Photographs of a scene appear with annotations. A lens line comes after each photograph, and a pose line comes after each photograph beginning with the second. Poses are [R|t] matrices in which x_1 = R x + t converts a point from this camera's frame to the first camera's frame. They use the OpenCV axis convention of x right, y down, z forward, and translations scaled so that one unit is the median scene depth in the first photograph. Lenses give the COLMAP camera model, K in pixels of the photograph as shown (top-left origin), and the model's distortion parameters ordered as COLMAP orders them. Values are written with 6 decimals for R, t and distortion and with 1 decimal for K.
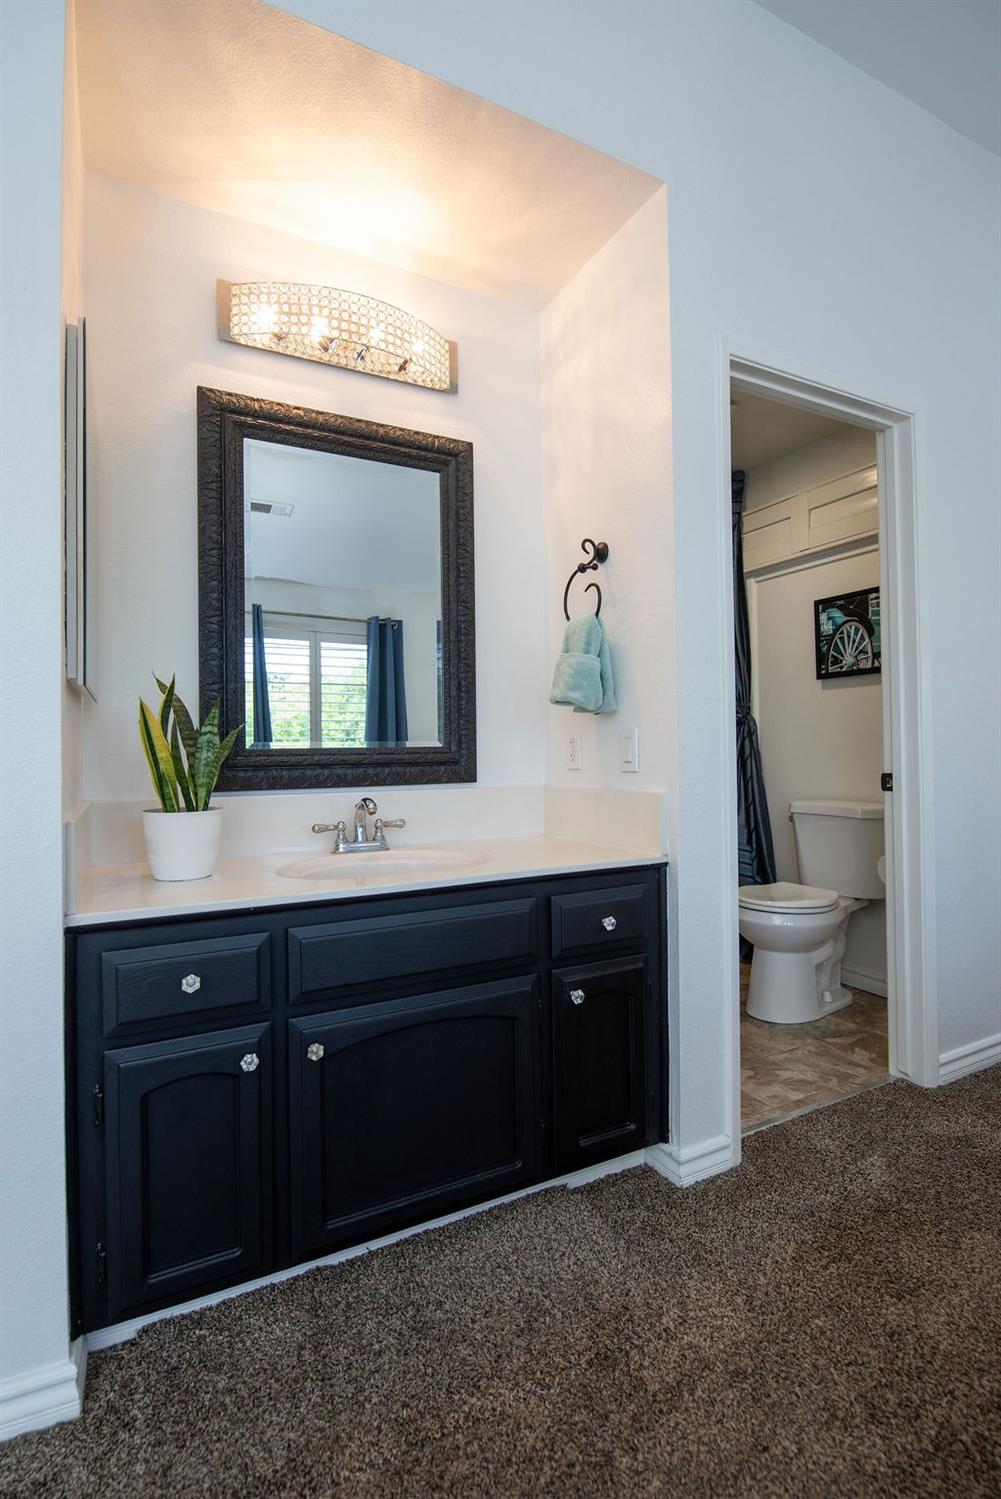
lens RADIAL K [[711.5, 0, 488.4], [0, 711.5, 746.0], [0, 0, 1]] dist [-0.008104, -0.003092]
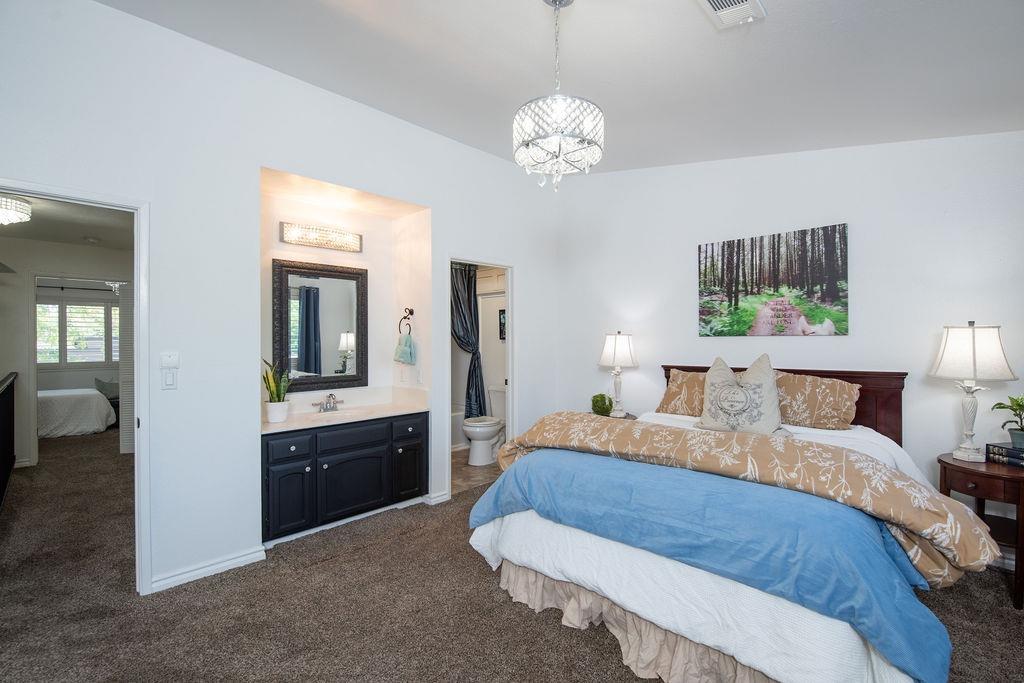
lens RADIAL K [[446.5, 0, 515.4], [0, 446.5, 343.8], [0, 0, 1]] dist [-0.012359, -0.005164]
pose [[0.945049, 0.006934, 0.326856, -0.043484], [-0.011742, 0.999850, 0.012739, -0.151589], [-0.326719, -0.015877, 0.944988, -0.915690]]
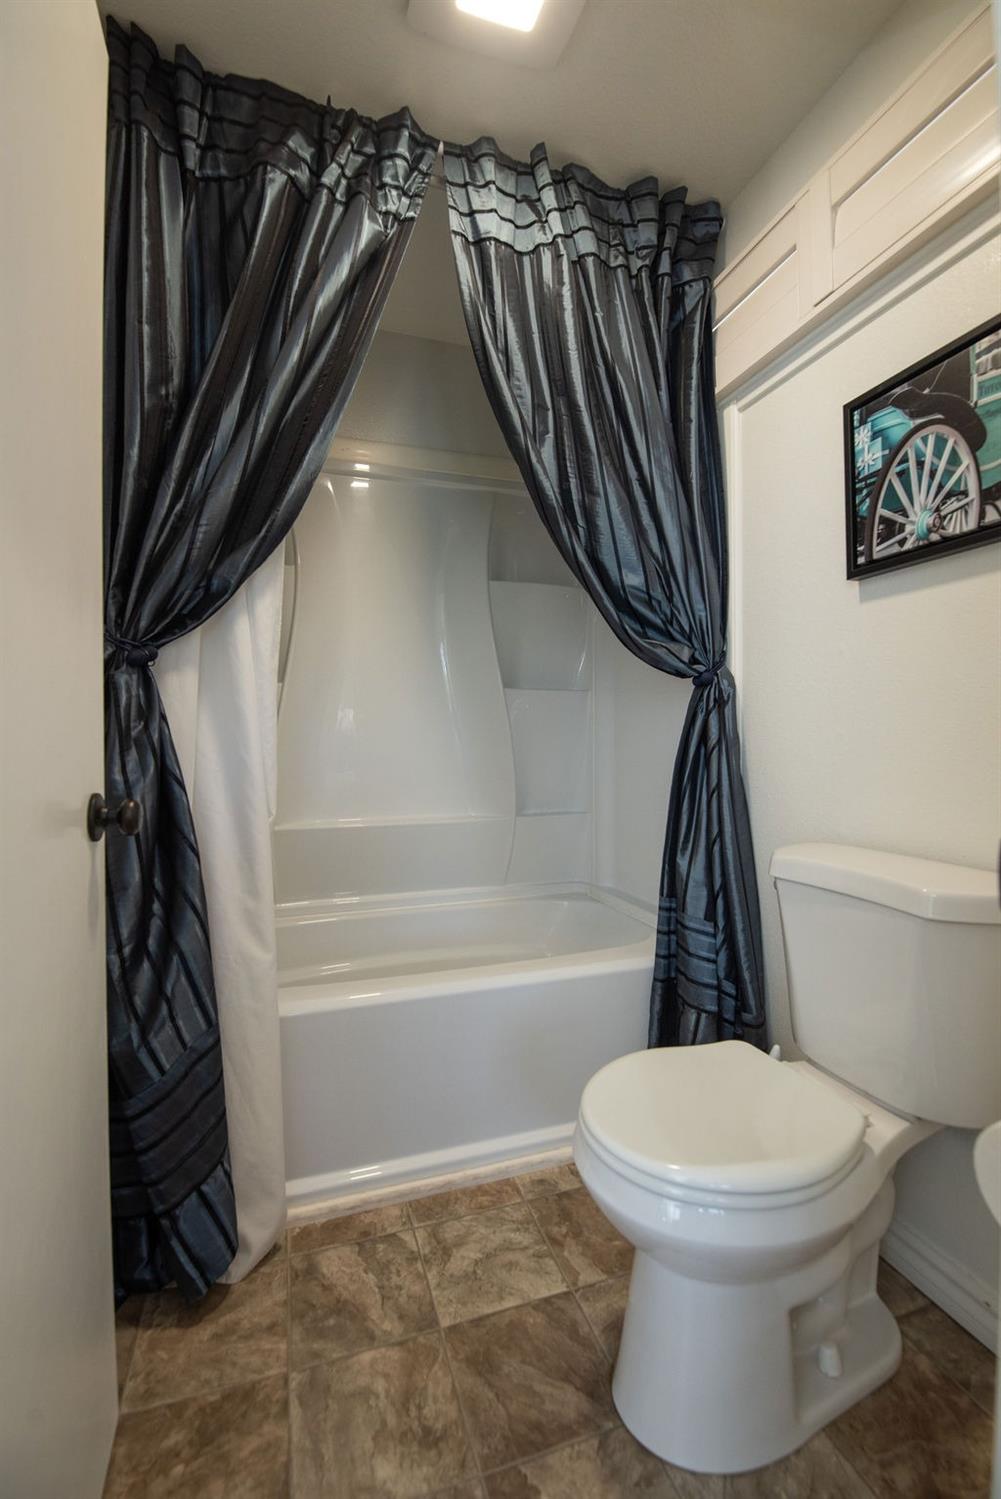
lens RADIAL K [[653.6, 0, 497.1], [0, 653.6, 747.4], [0, 0, 1]] dist [-0.012359, -0.005164]
pose [[0.988953, 0.008513, -0.147985, 0.461985], [-0.005191, 0.999726, 0.022819, 0.008252], [0.148139, -0.021799, 0.988726, 0.842823]]
